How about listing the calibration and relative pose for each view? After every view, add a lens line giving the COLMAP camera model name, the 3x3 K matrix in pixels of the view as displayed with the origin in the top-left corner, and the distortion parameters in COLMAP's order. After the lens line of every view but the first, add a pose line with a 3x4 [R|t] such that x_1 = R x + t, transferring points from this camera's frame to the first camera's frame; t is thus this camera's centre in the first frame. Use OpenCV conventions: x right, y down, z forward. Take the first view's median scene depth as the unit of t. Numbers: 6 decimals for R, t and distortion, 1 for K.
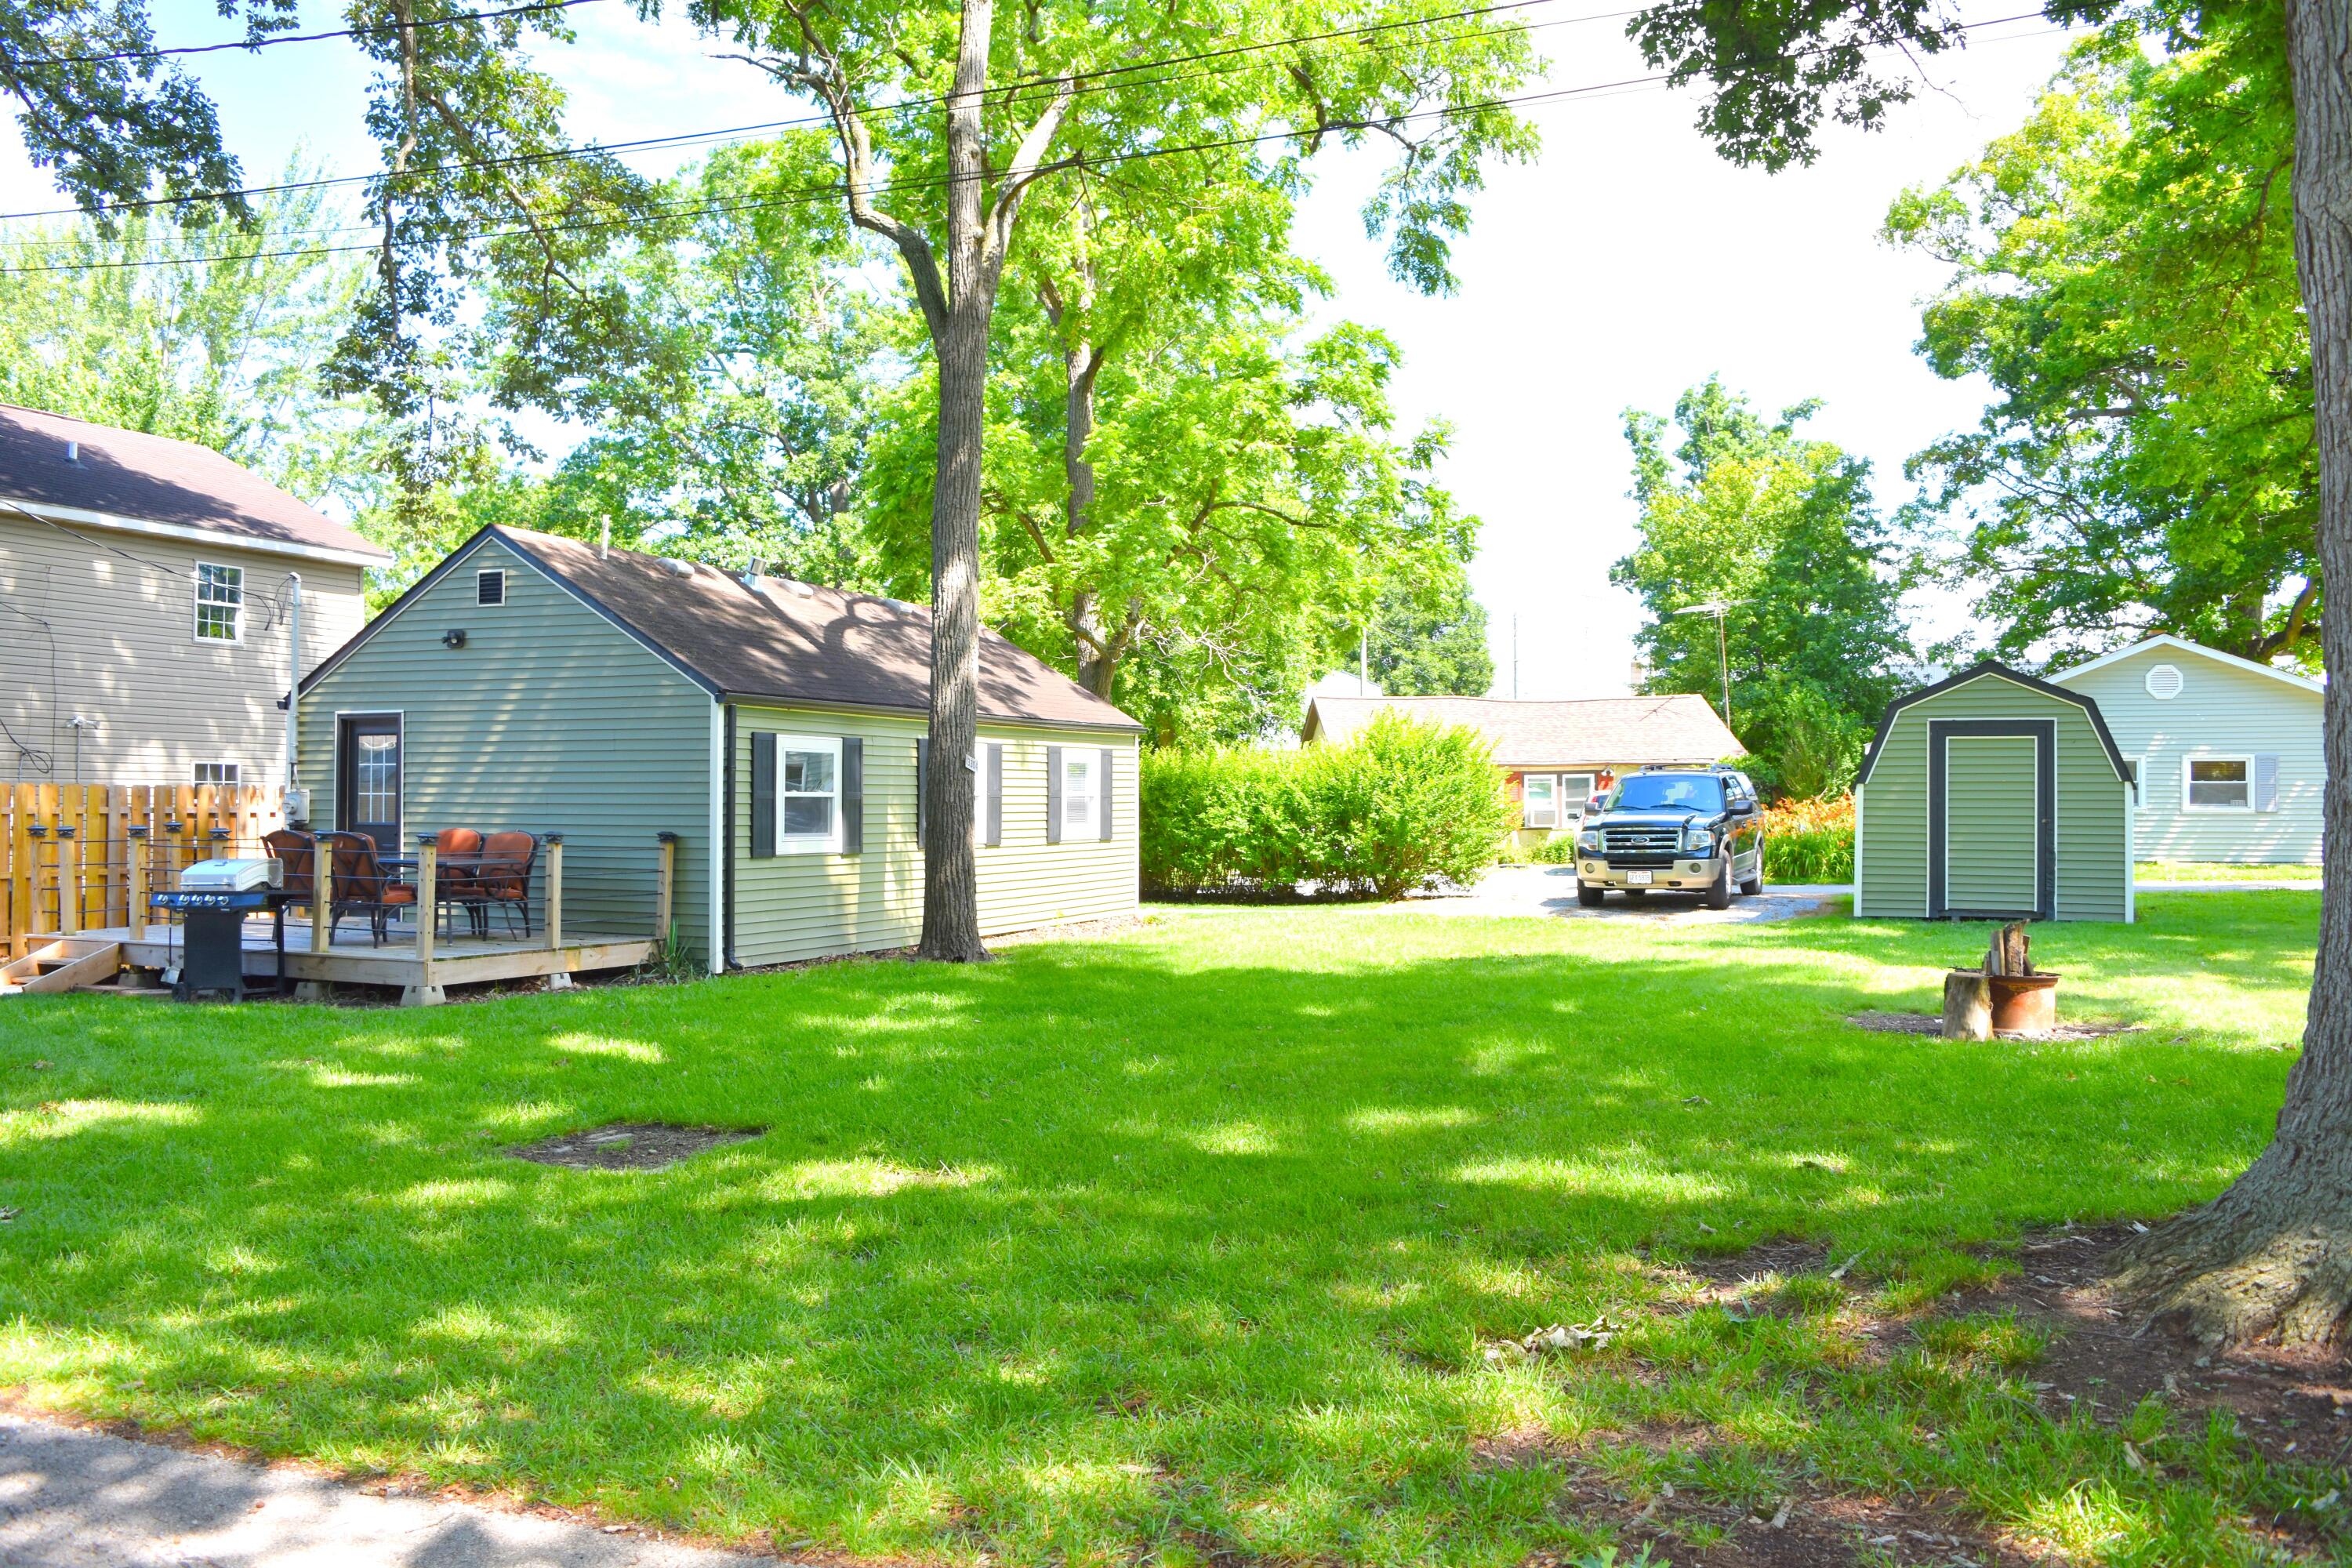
lens RADIAL K [[1879.0, 0, 1176.0], [0, 1879.0, 784.0], [0, 0, 1]] dist [-0.111749, 0.008355]
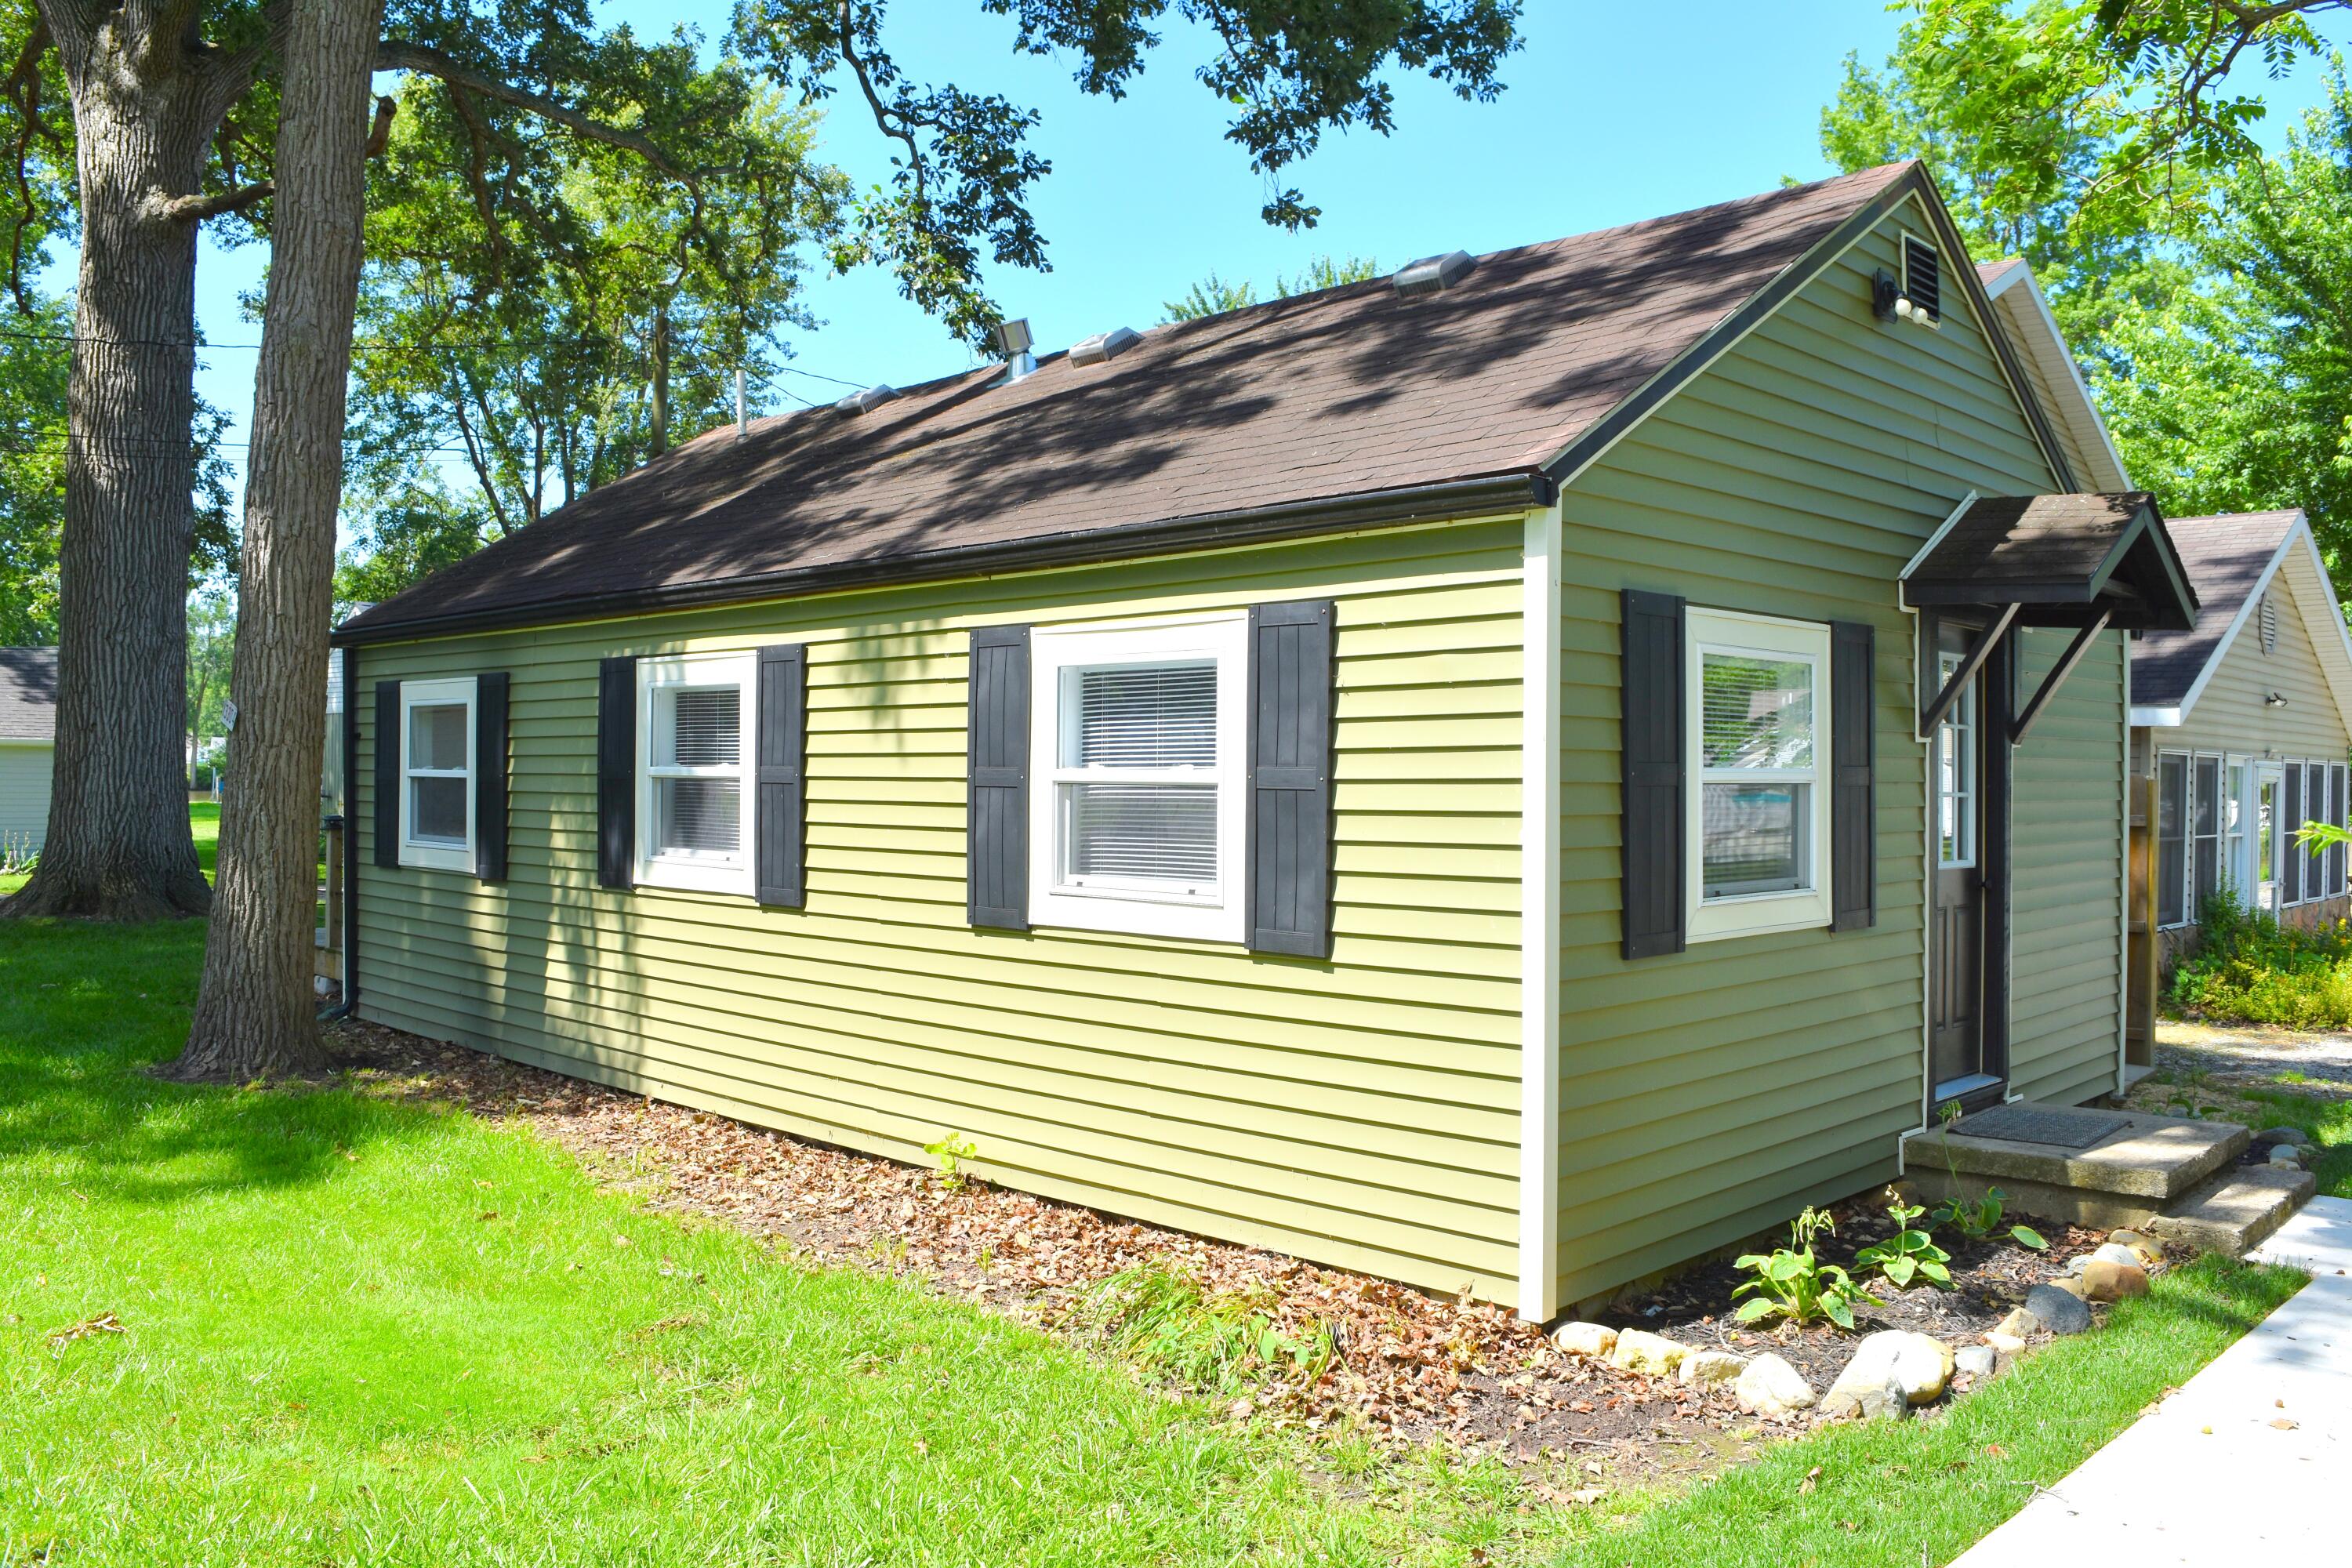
lens RADIAL K [[1903.5, 0, 1176.0], [0, 1903.5, 784.0], [0, 0, 1]] dist [-0.076165, 0.062456]
pose [[-0.371044, 0.012214, -0.928535, 0.274325], [0.007521, 0.999920, 0.010147, 0.004486], [0.928585, -0.003218, -0.371106, 1.396457]]
